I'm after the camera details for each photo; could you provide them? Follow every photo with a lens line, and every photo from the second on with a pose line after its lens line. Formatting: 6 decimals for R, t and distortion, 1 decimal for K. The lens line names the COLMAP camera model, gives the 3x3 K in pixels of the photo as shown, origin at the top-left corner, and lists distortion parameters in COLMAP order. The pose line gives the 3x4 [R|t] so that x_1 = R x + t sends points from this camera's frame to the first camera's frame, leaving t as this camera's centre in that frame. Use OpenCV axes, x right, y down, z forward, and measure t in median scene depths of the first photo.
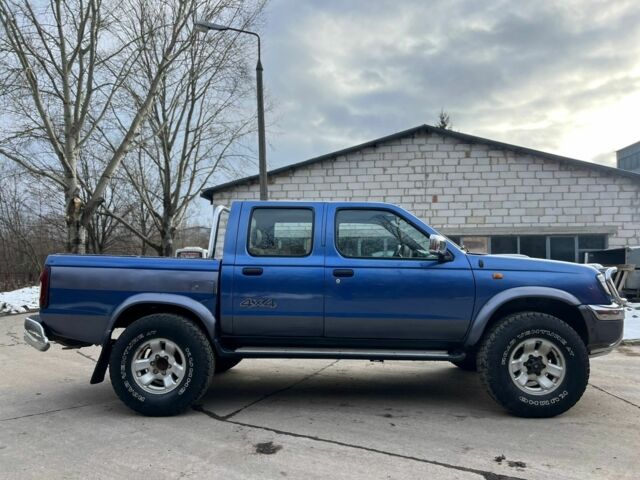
lens RADIAL K [[515.4, 0, 320.0], [0, 515.4, 240.0], [0, 0, 1]] dist [0.082086, -0.142873]
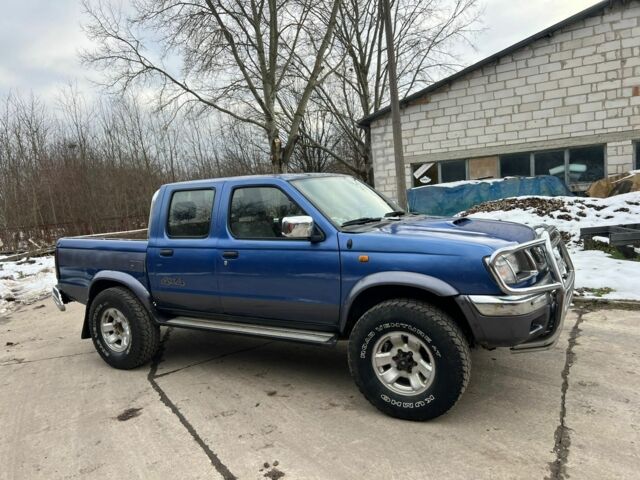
lens RADIAL K [[515.4, 0, 320.0], [0, 515.4, 240.0], [0, 0, 1]] dist [0.082086, -0.142873]
pose [[0.856666, -0.011343, -0.515746, 0.218631], [0.105502, 0.982480, 0.153633, -0.030752], [0.504968, -0.186024, 0.842854, 0.071949]]
